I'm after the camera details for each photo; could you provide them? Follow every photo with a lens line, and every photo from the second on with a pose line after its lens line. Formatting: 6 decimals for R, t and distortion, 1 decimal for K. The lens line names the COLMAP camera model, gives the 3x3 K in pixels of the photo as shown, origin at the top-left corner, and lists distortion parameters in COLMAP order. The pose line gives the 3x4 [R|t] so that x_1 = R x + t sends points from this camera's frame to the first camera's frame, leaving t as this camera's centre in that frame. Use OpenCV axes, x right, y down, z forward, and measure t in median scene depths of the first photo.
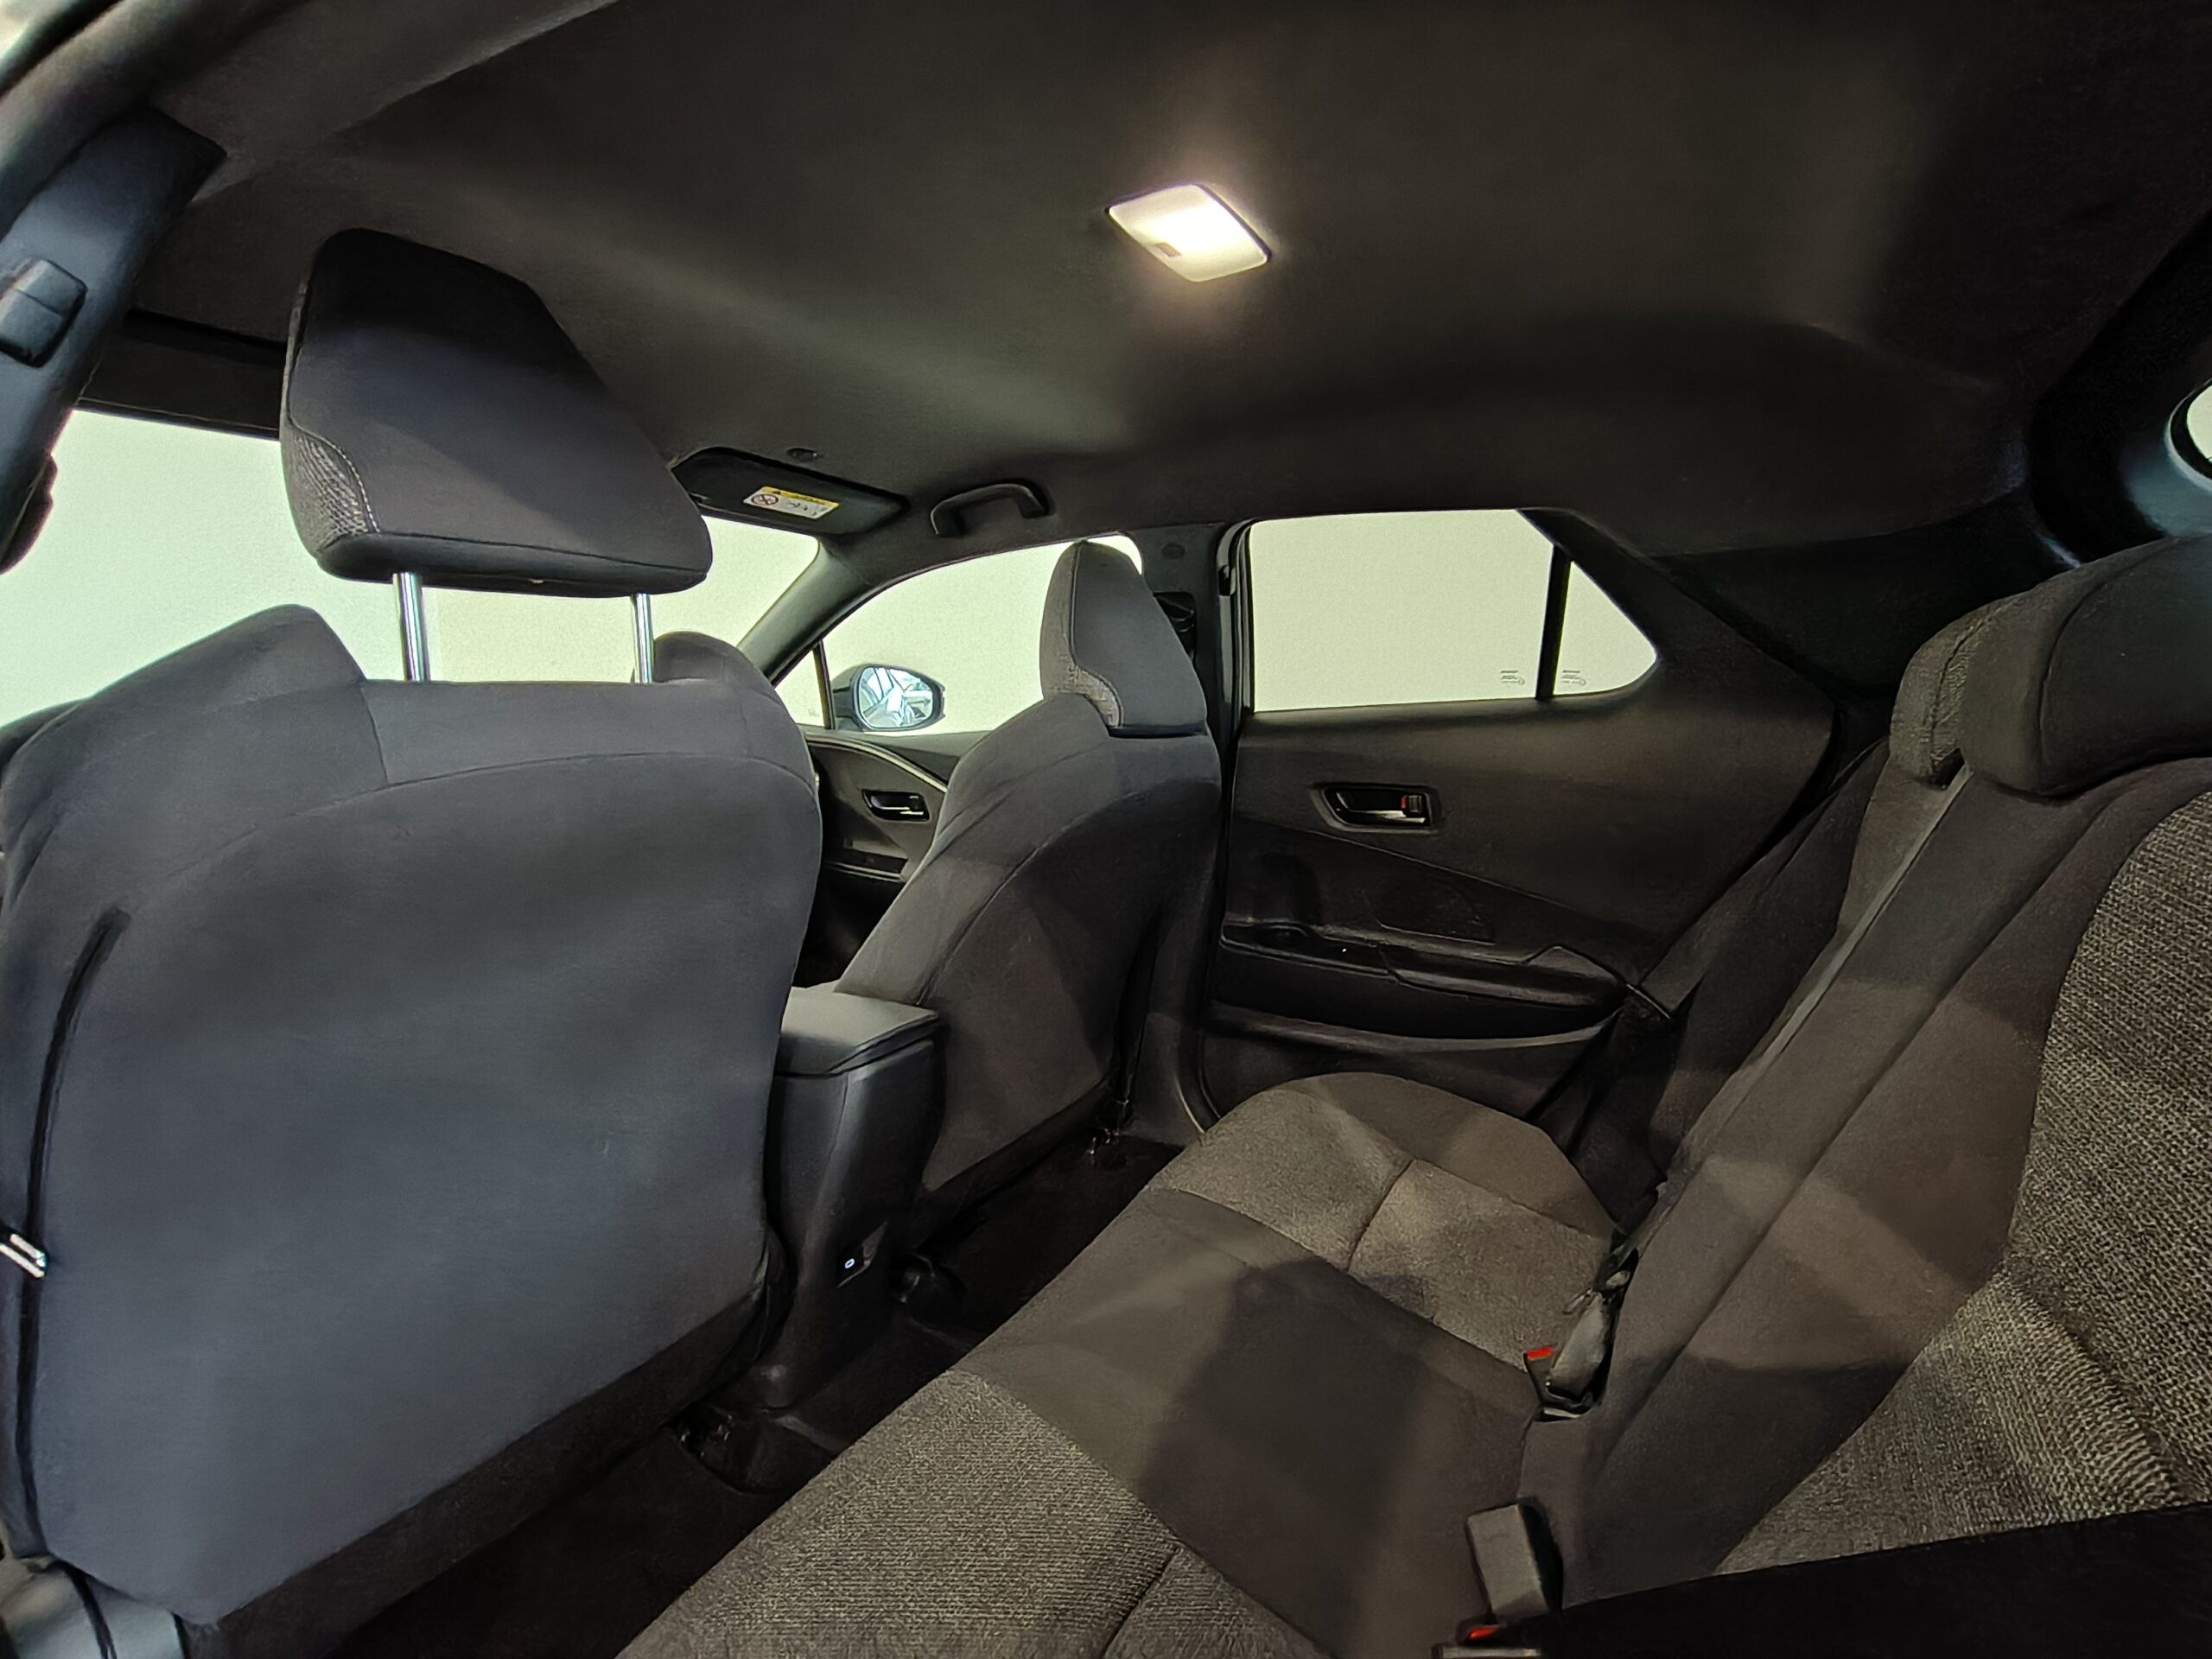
lens RADIAL K [[1003.5, 0, 1117.5], [0, 1003.5, 835.6], [0, 0, 1]] dist [-0.000525, 0.000376]
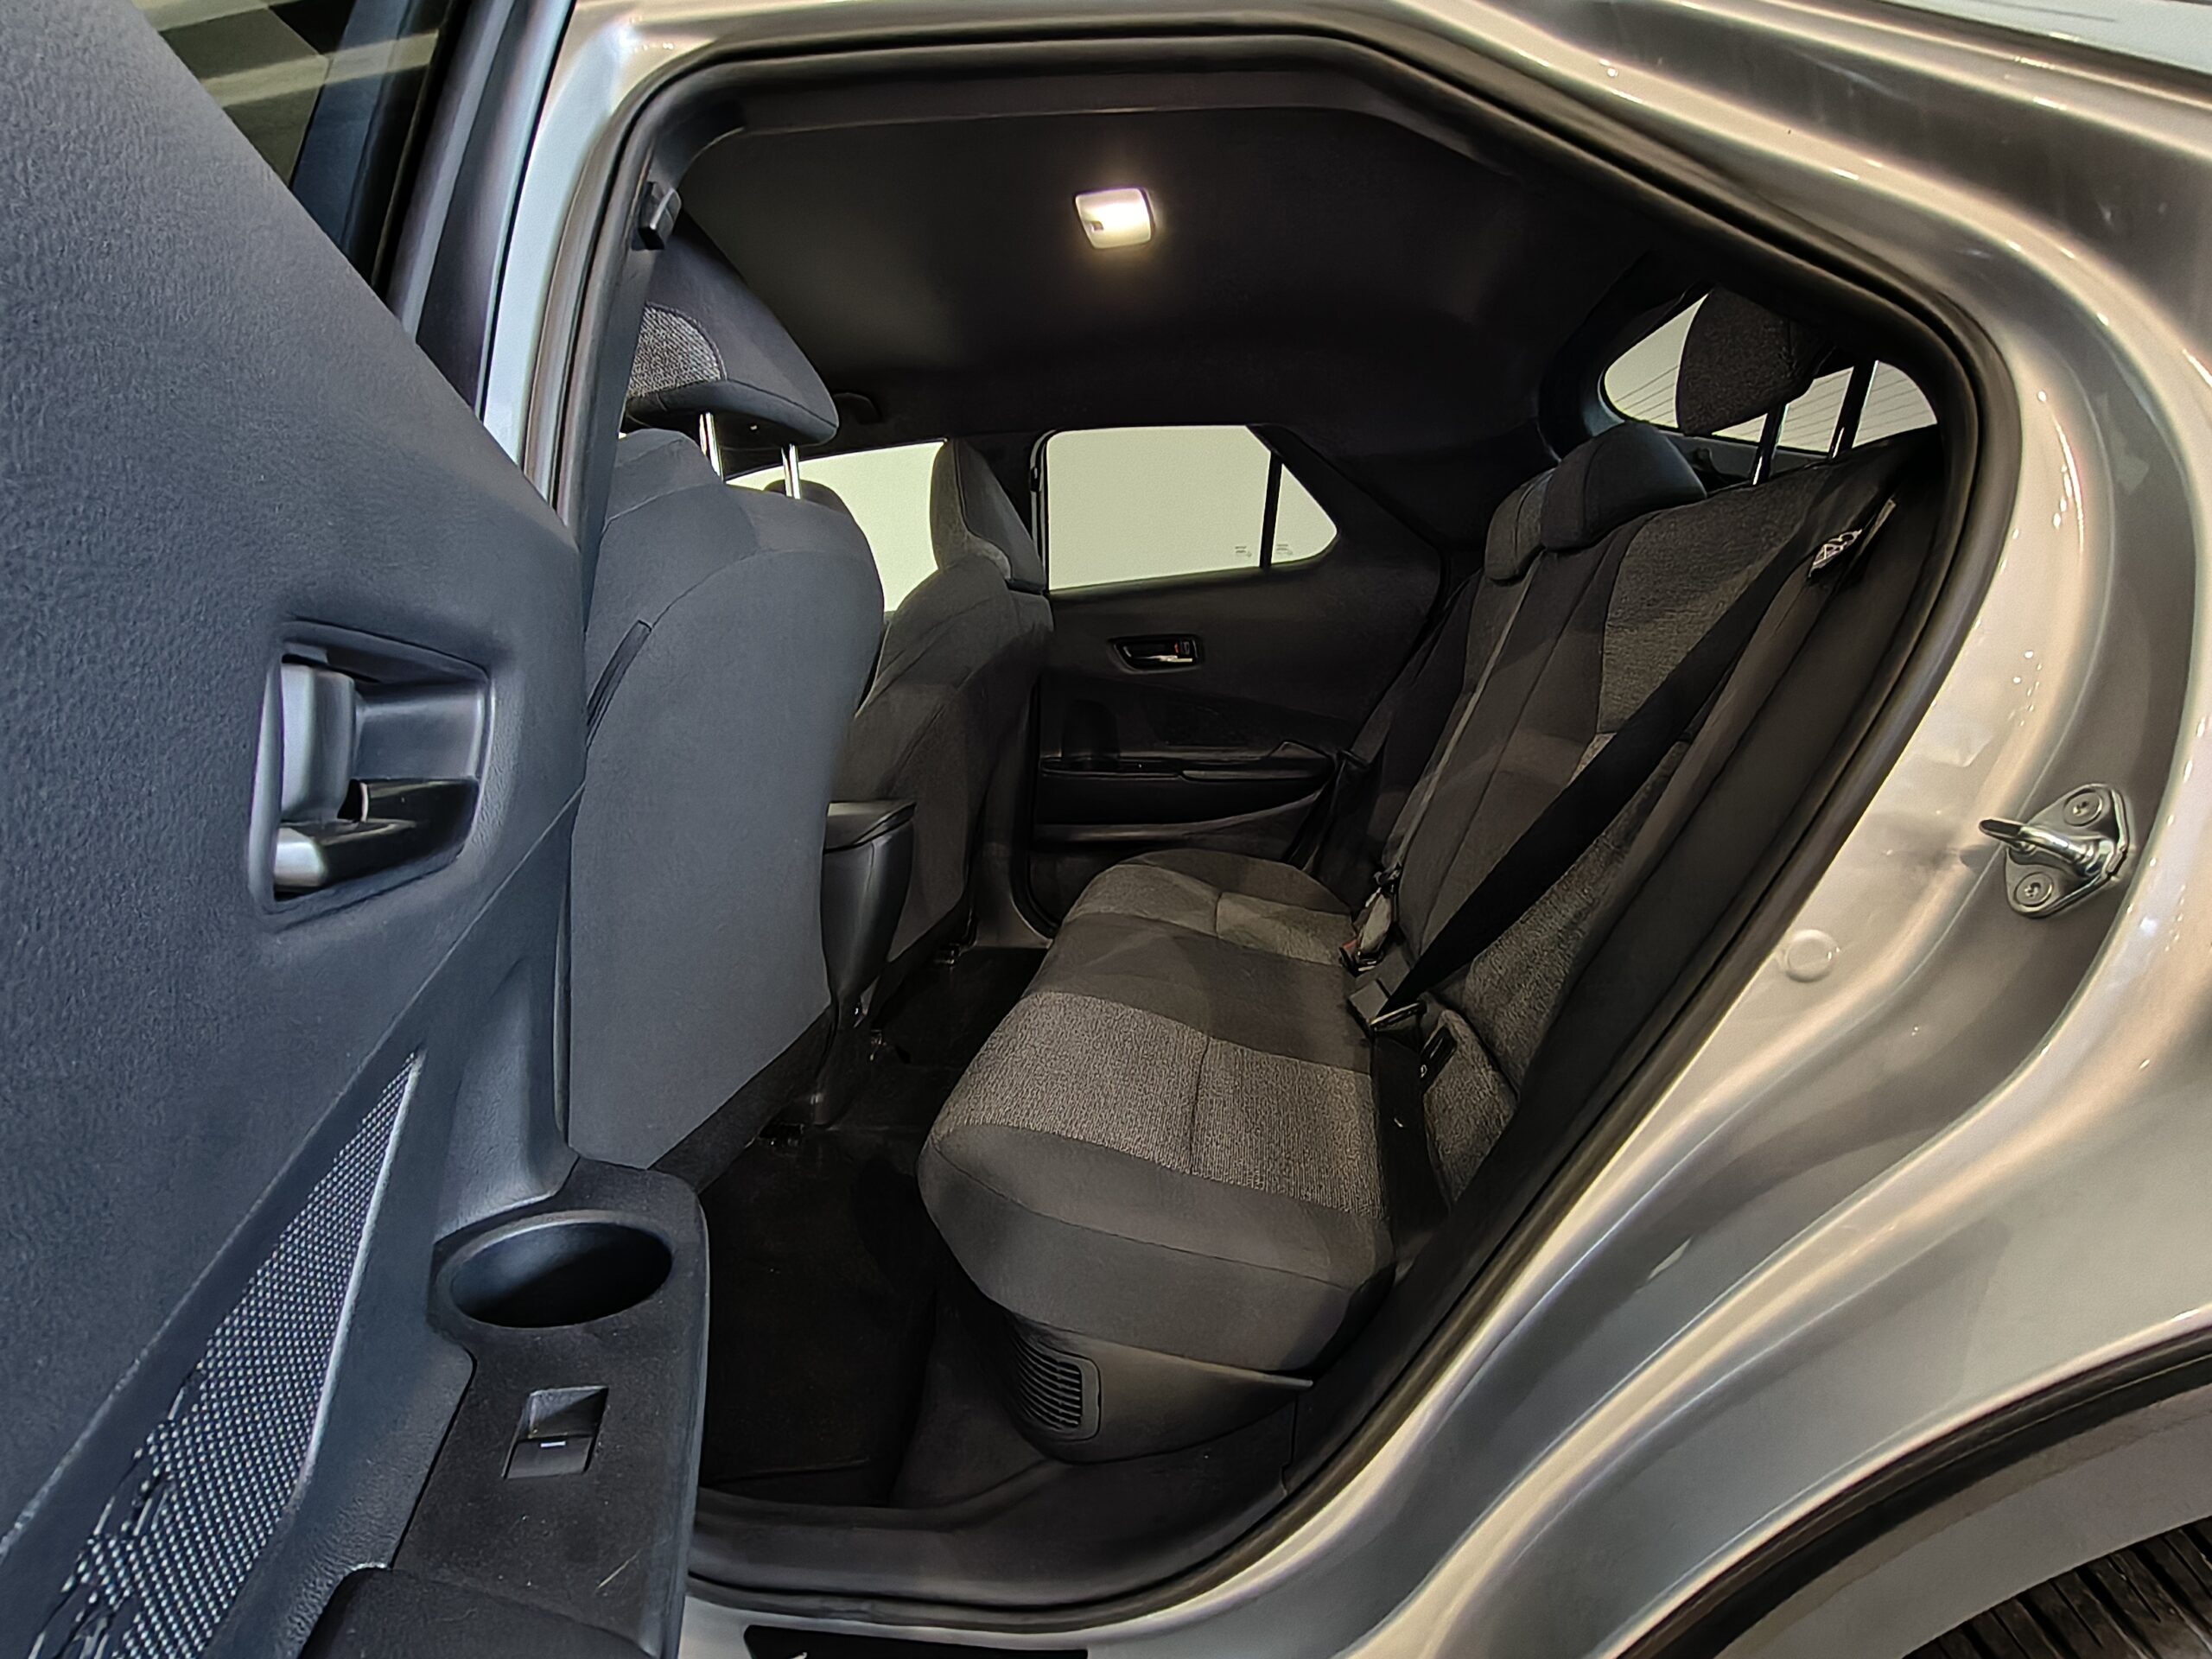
lens RADIAL K [[1003.5, 0, 1117.5], [0, 1003.5, 835.6], [0, 0, 1]] dist [-0.000525, 0.000376]
pose [[0.922576, -0.117664, 0.367436, -0.348283], [0.101846, 0.992852, 0.062221, 0.139385], [-0.372131, -0.019981, 0.927965, -0.255088]]
